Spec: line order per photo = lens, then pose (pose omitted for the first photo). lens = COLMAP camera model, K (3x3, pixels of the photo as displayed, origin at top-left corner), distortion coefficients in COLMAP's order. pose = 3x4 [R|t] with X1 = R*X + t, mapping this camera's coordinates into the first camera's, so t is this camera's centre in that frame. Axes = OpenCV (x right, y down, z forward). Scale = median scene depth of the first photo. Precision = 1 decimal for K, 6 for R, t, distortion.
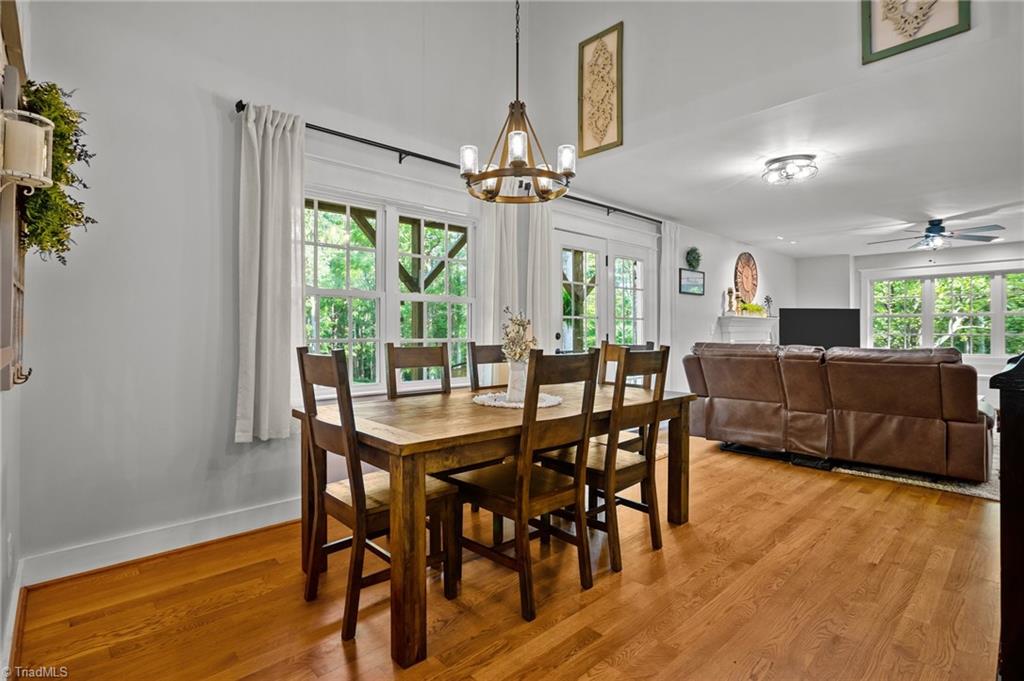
lens RADIAL K [[496.9, 0, 505.2], [0, 496.9, 333.6], [0, 0, 1]] dist [-0.048527, 0.029071]
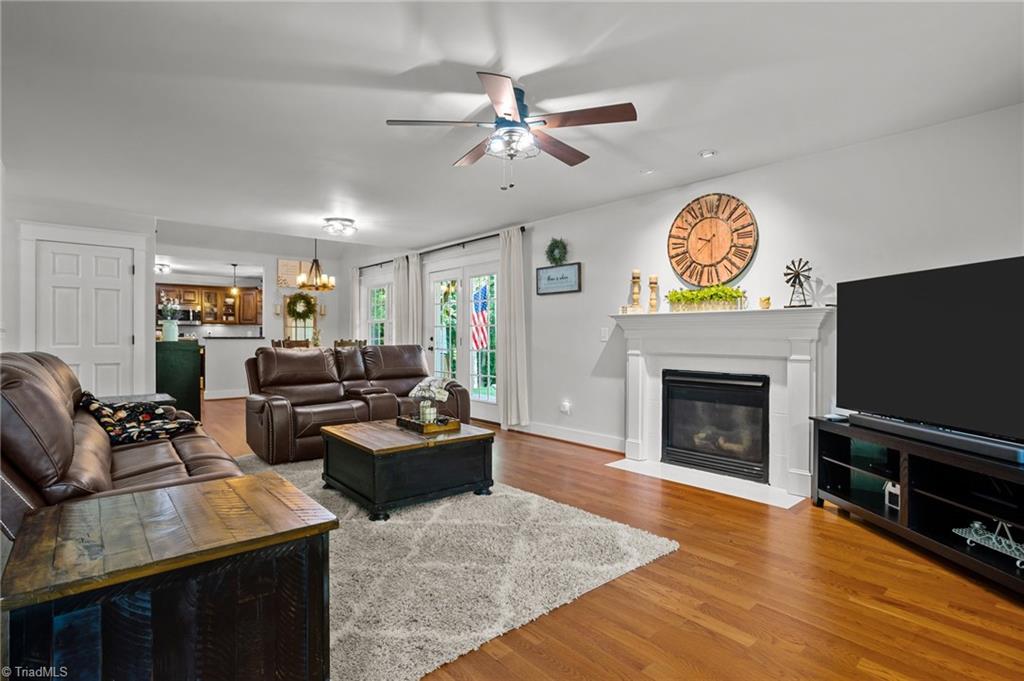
lens RADIAL K [[497.8, 0, 506.5], [0, 497.8, 346.1], [0, 0, 1]] dist [-0.050322, 0.028086]
pose [[-0.033190, 0.023543, -0.999172, 1.107833], [-0.008210, 0.999682, 0.023828, -0.007254], [0.999415, 0.008994, -0.032986, 0.837187]]
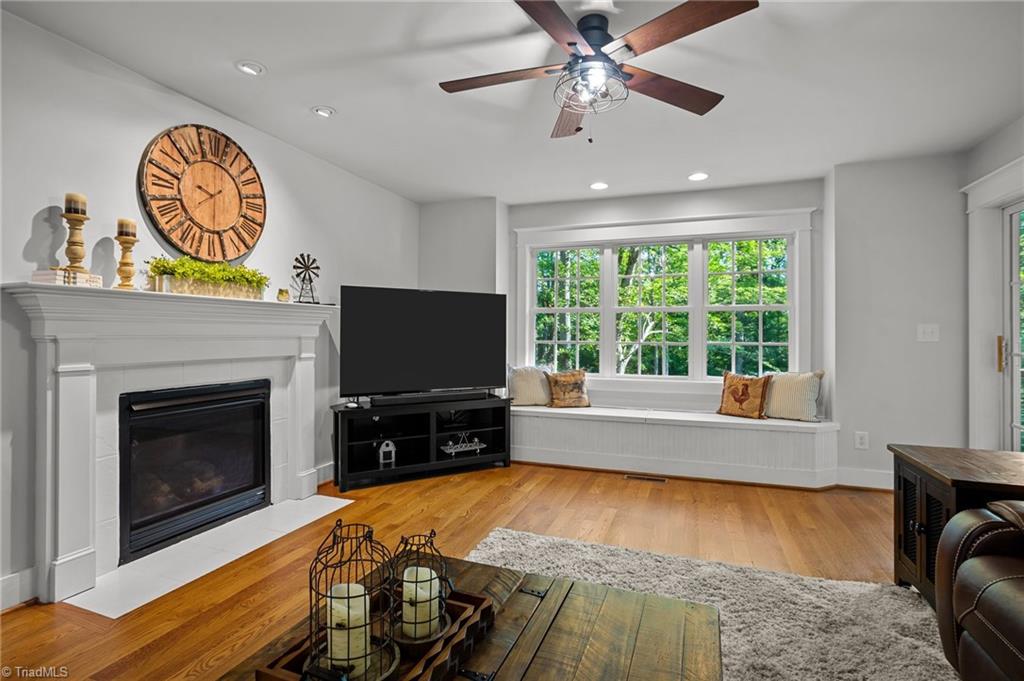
lens RADIAL K [[496.9, 0, 505.2], [0, 496.9, 333.6], [0, 0, 1]] dist [-0.048527, 0.029071]
pose [[0.894512, 0.006949, 0.446989, 0.556373], [-0.003917, 0.999963, -0.007709, -0.004737], [-0.447026, 0.005145, 0.894506, 0.592952]]
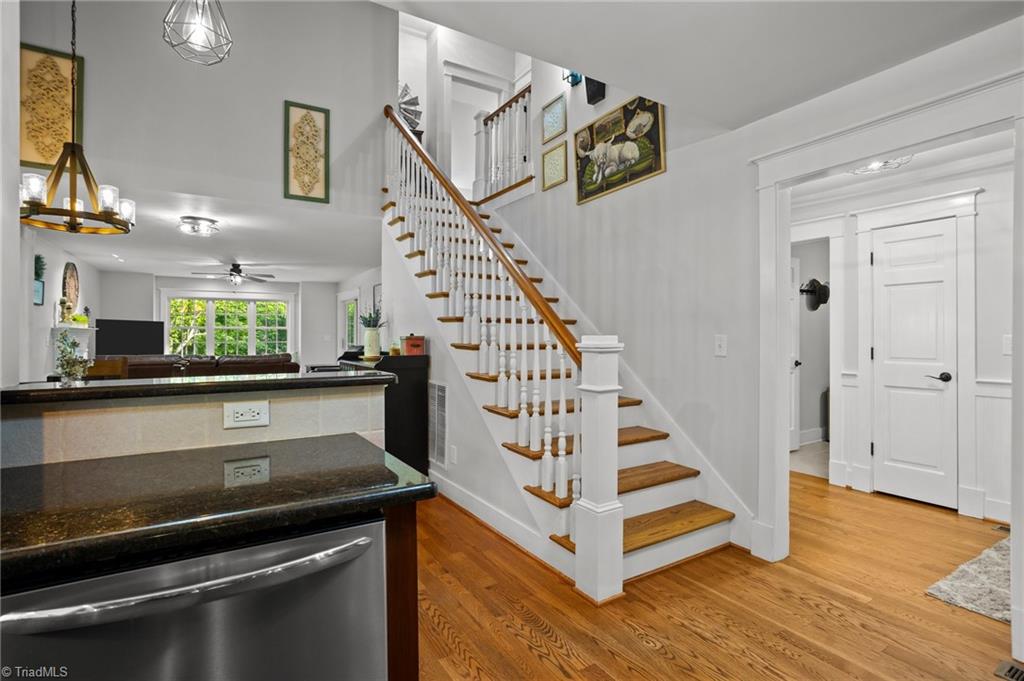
lens RADIAL K [[496.9, 0, 505.2], [0, 496.9, 333.6], [0, 0, 1]] dist [-0.048527, 0.029071]
pose [[0.202955, 0.004054, 0.979180, -0.307000], [0.004101, 0.999979, -0.004990, -0.013766], [-0.979179, 0.005028, 0.202934, -0.058199]]
